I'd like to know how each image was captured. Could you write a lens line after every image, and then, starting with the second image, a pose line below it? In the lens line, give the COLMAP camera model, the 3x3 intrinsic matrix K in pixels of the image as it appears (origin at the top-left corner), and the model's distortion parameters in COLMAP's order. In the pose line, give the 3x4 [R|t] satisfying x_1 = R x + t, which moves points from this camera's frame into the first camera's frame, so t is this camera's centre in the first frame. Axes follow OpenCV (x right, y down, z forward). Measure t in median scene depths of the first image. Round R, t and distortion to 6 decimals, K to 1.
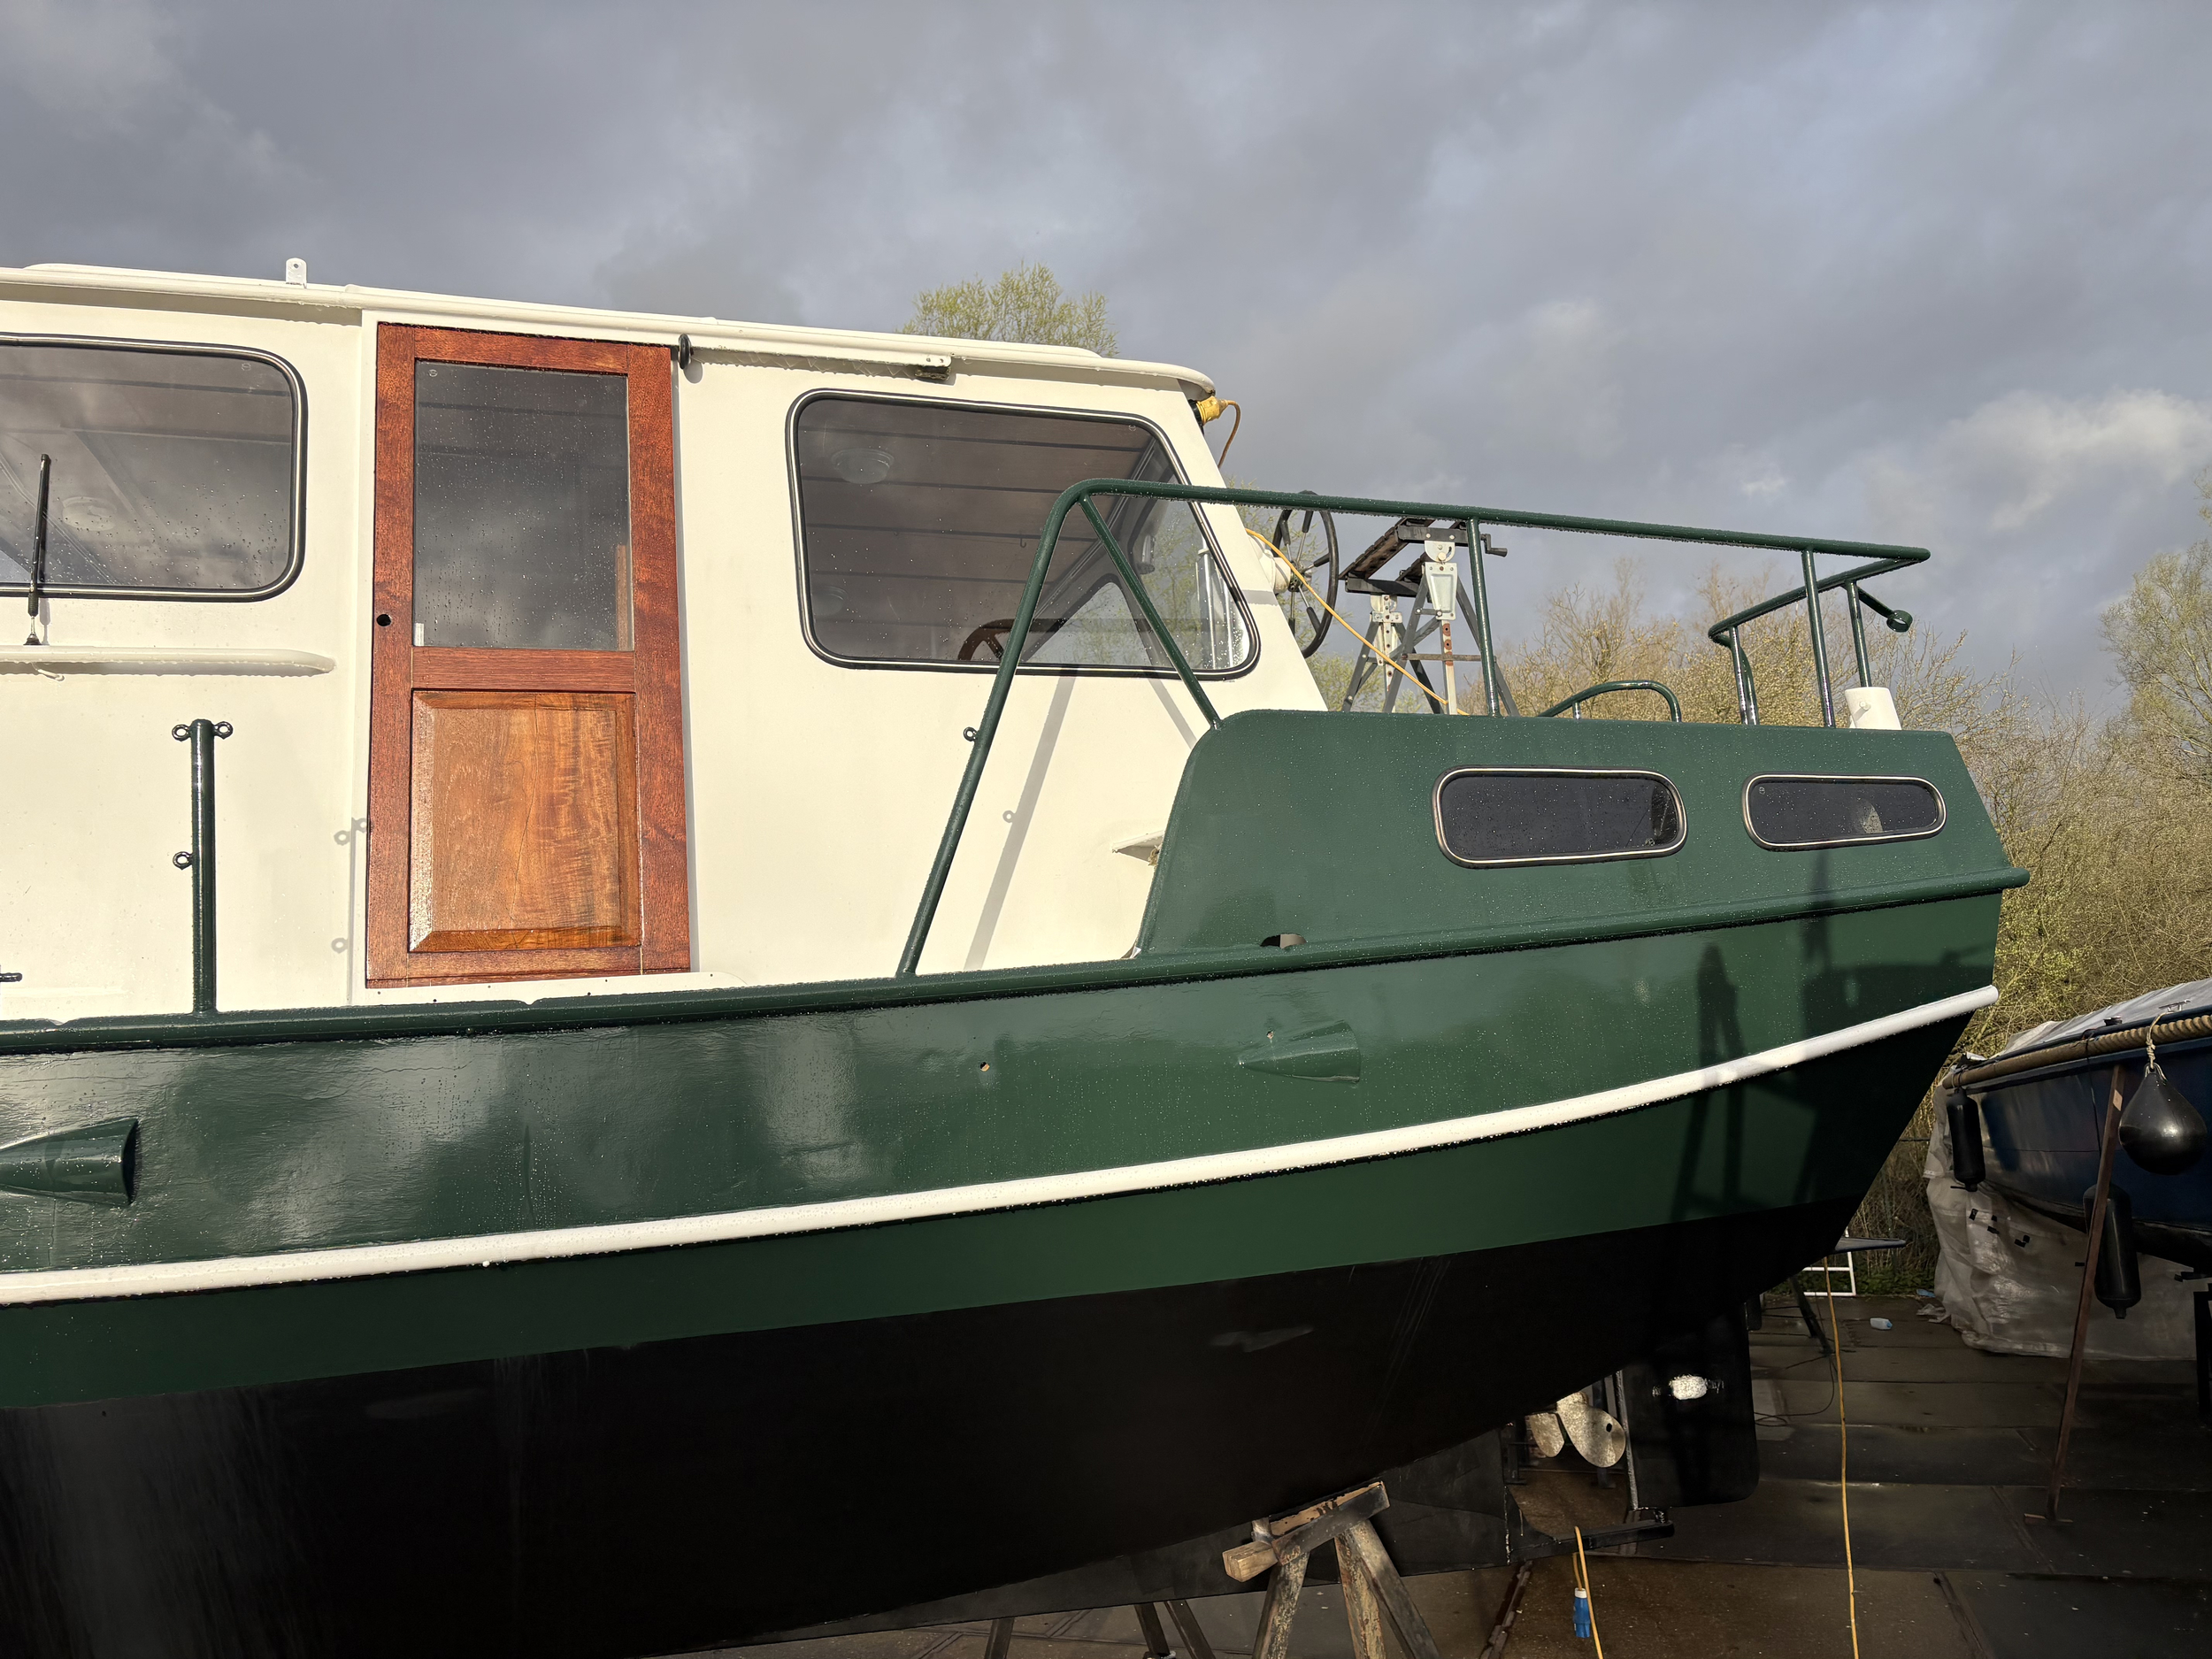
lens RADIAL K [[1666.1, 0, 1106.0], [0, 1666.1, 829.5], [0, 0, 1]] dist [-0.003833, -0.003166]
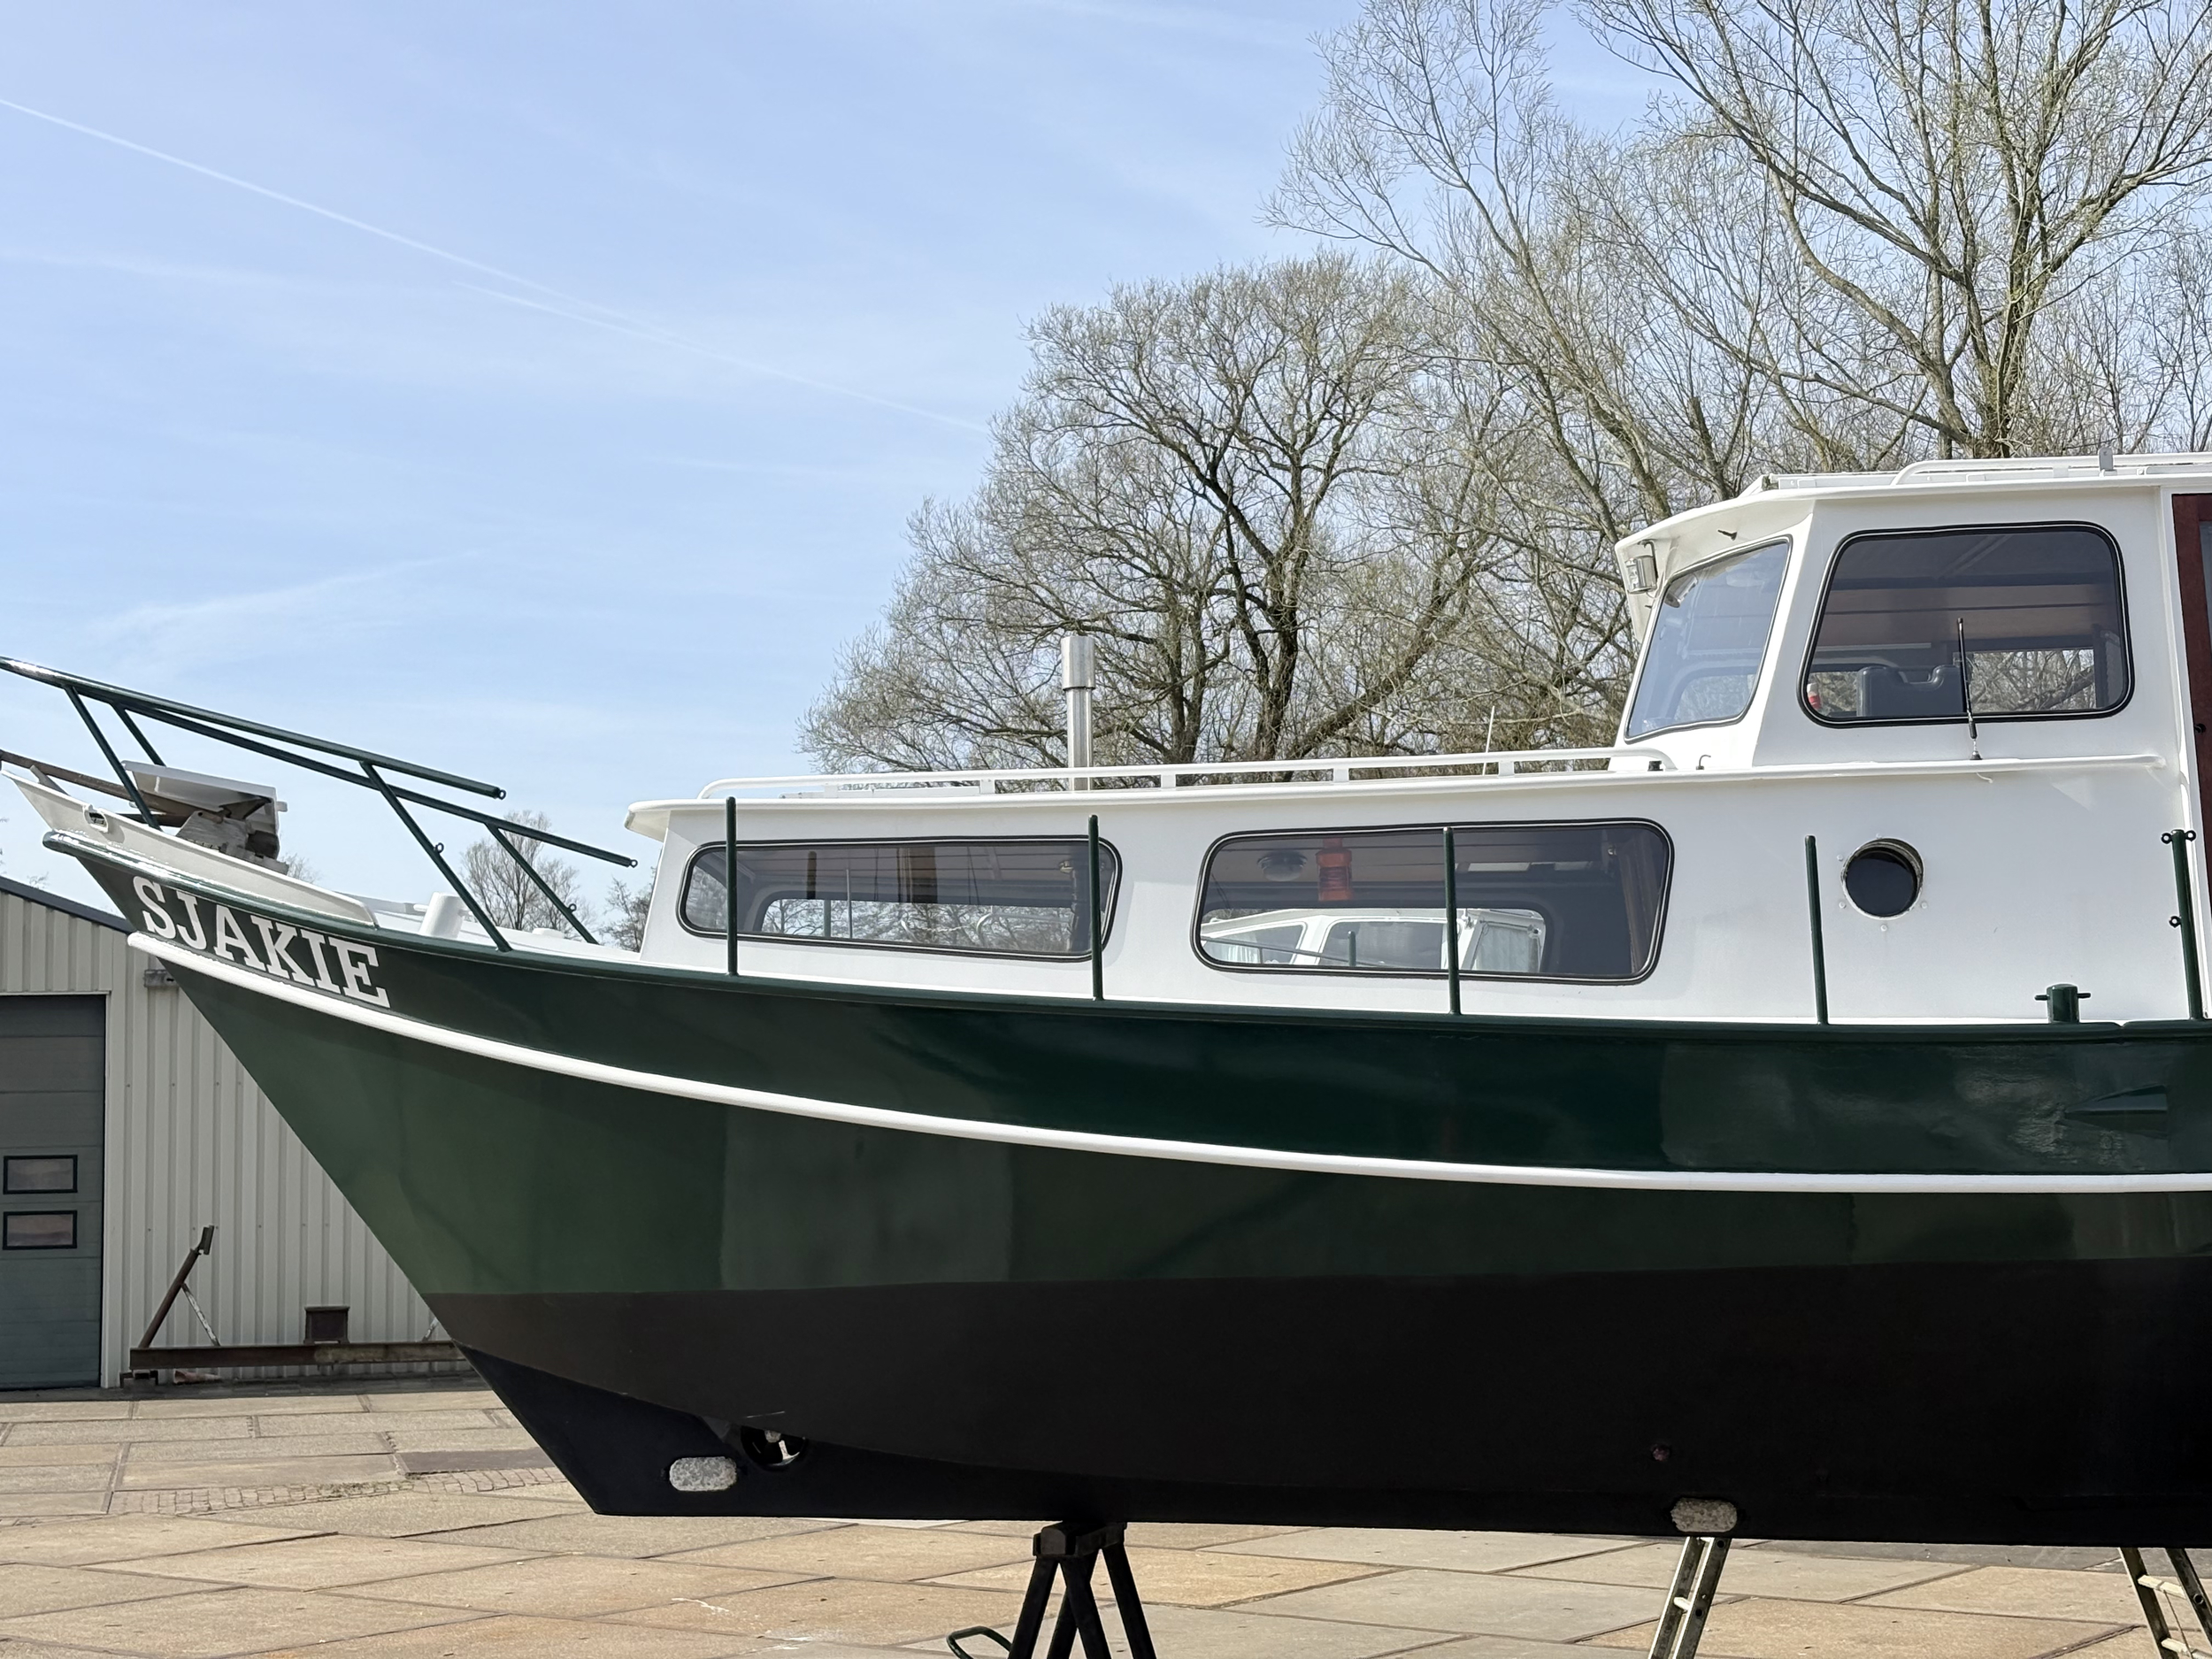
lens RADIAL K [[3264.2, 0, 1106.0], [0, 3264.2, 829.5], [0, 0, 1]] dist [0.028886, 0.032339]
pose [[0.956401, -0.000474, -0.292056, -0.468584], [0.021409, 0.997422, 0.068488, -0.226687], [0.291271, -0.071755, 0.953946, -1.676479]]
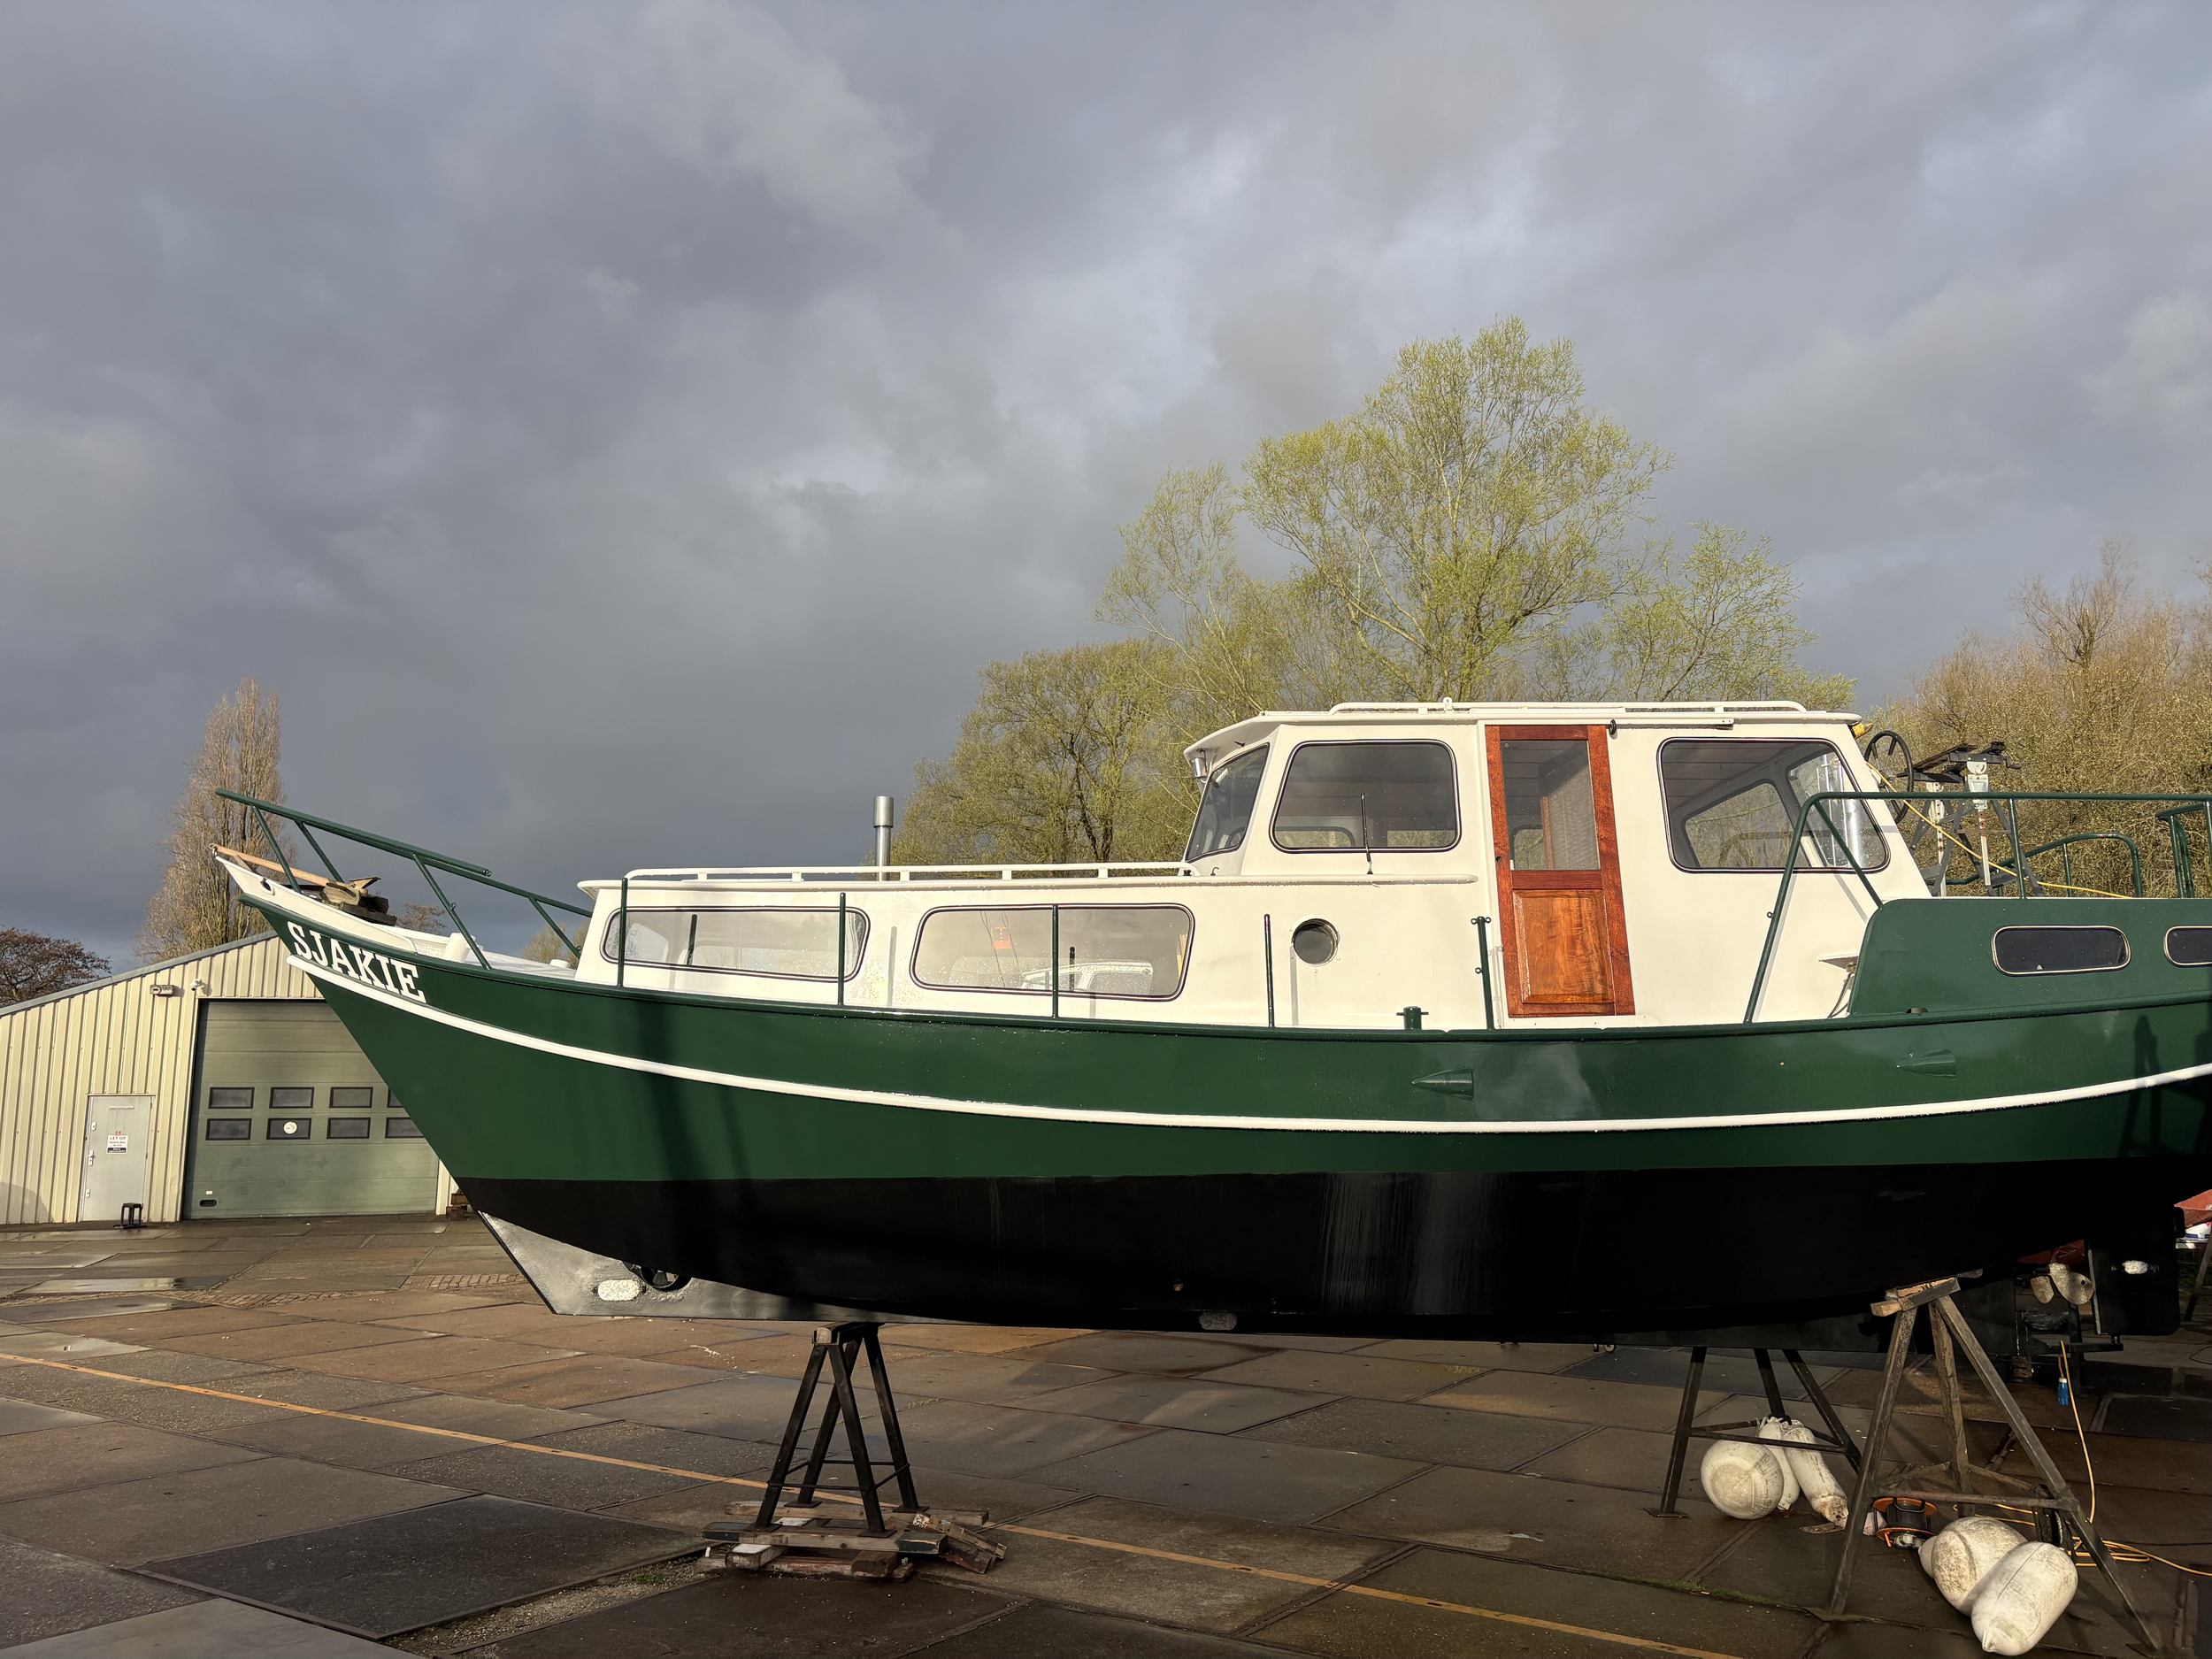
lens RADIAL K [[1662.9, 0, 1137.9], [0, 1662.9, 834.2], [0, 0, 1]] dist [0.072400, -0.082302]
pose [[0.975385, 0.010347, -0.220265, -0.381131], [-0.007861, 0.999895, 0.012162, -0.171077], [0.220367, -0.010131, 0.975364, -1.286693]]
